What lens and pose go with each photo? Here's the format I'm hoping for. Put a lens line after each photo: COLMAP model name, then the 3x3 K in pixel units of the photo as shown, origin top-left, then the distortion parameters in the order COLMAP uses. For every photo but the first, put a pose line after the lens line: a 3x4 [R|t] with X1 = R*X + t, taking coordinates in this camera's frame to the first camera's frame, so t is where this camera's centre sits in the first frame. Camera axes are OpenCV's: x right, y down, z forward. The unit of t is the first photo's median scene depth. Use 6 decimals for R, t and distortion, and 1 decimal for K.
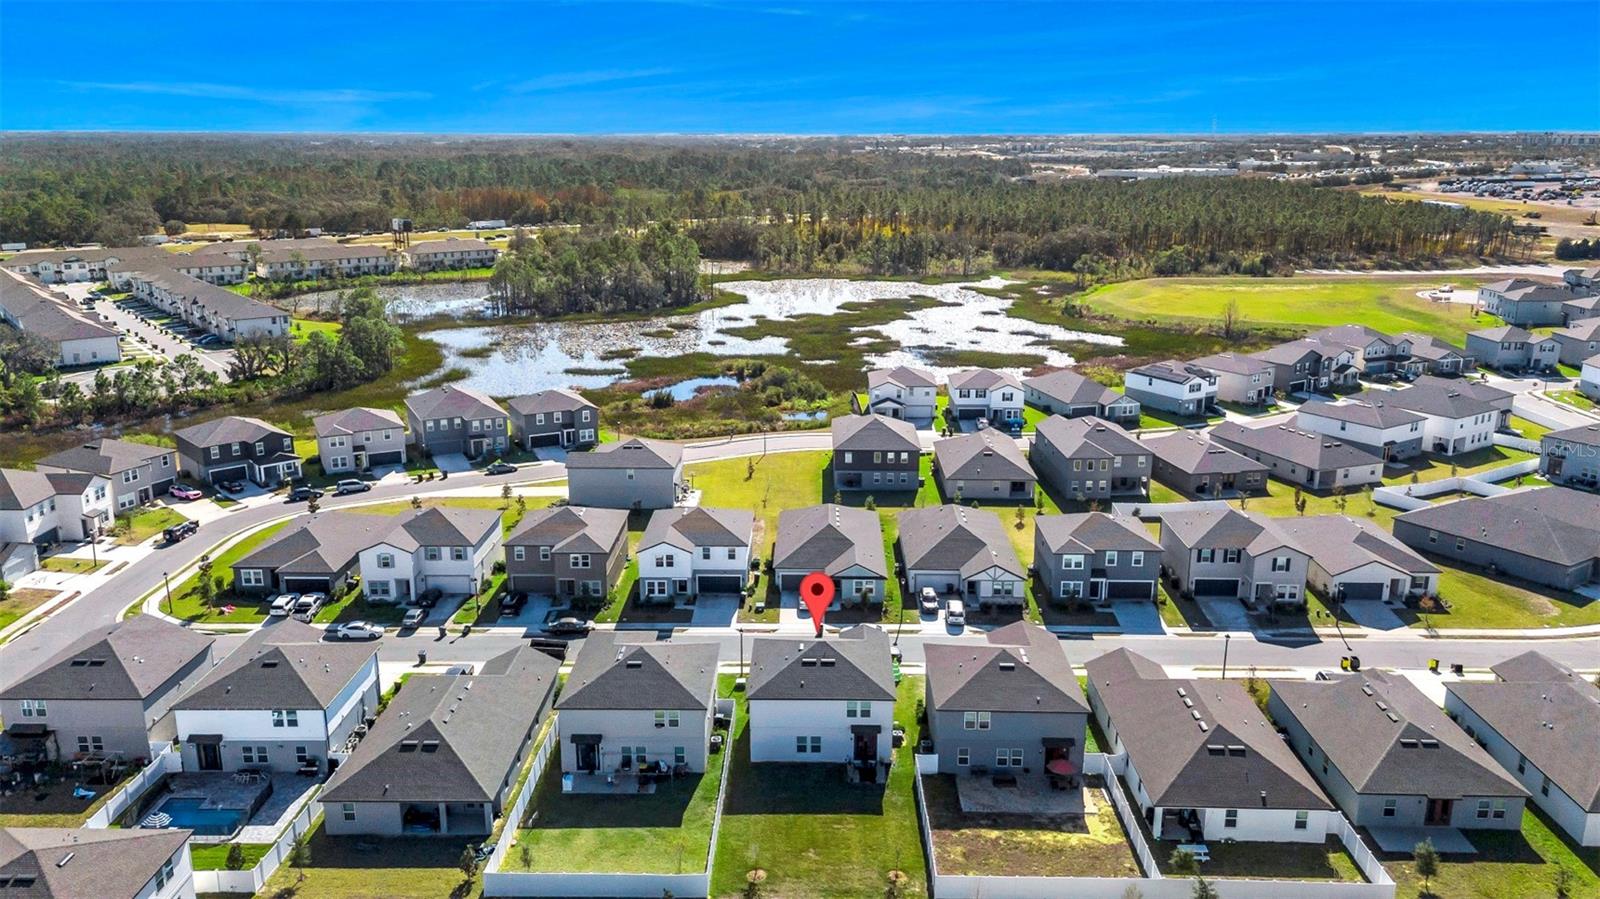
lens RADIAL K [[1206.9, 0, 800.0], [0, 1206.9, 449.5], [0, 0, 1]] dist [0.062277, -0.031949]
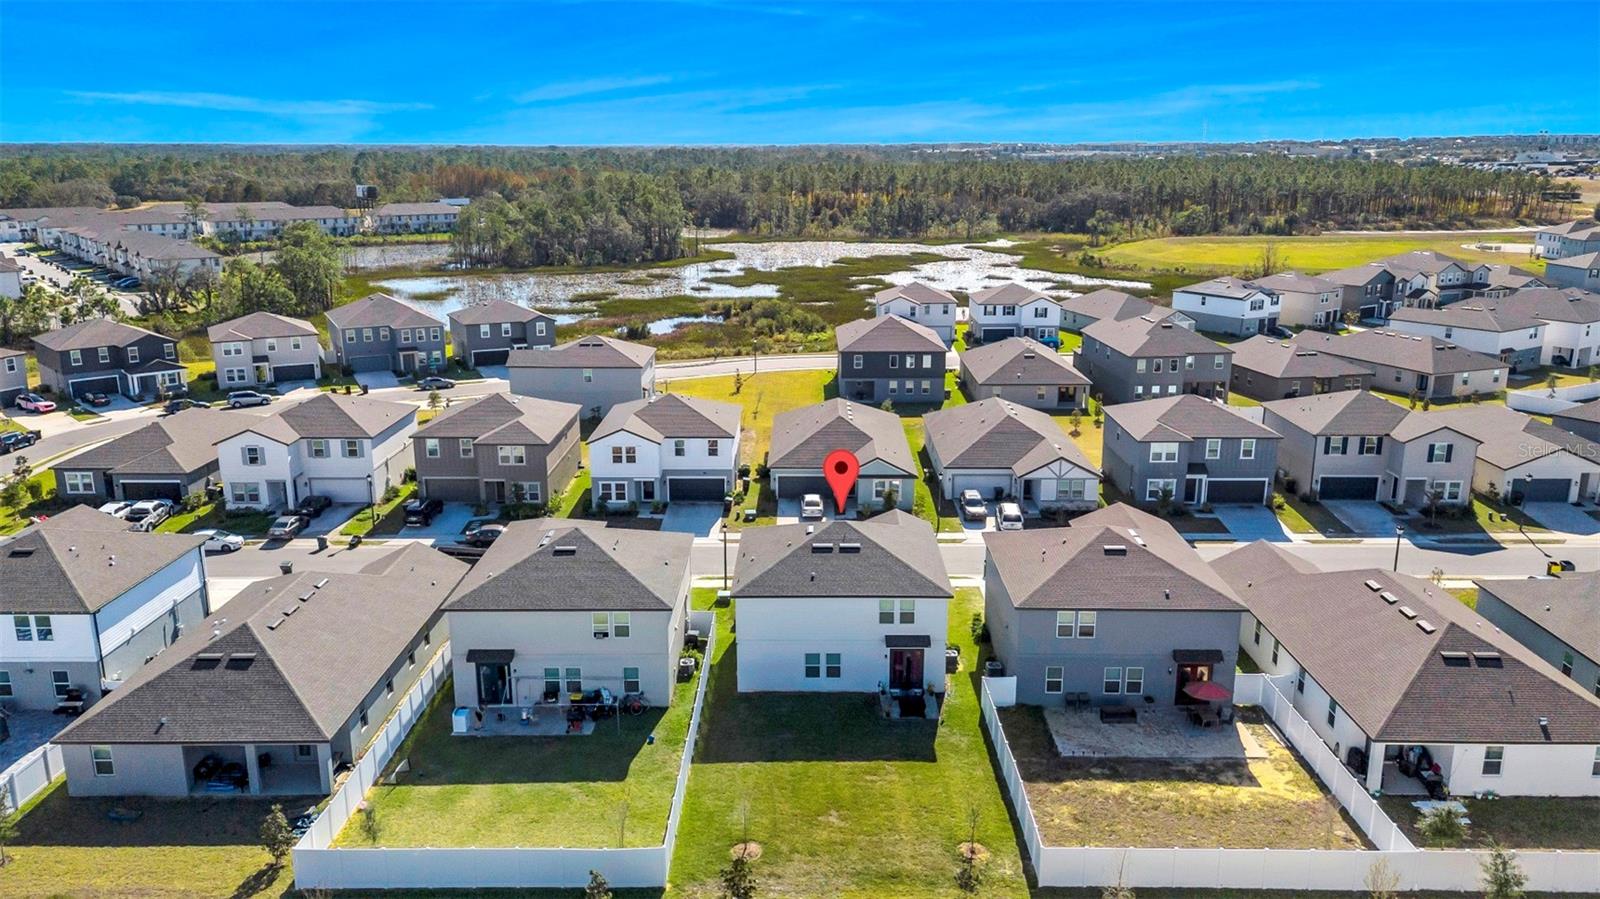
lens RADIAL K [[1216.3, 0, 800.0], [0, 1216.3, 449.5], [0, 0, 1]] dist [0.047115, -0.004739]
pose [[0.999957, -0.004406, 0.008147, -0.007805], [0.004464, 0.999965, -0.007102, 0.093547], [-0.008115, 0.007138, 0.999942, 0.233851]]
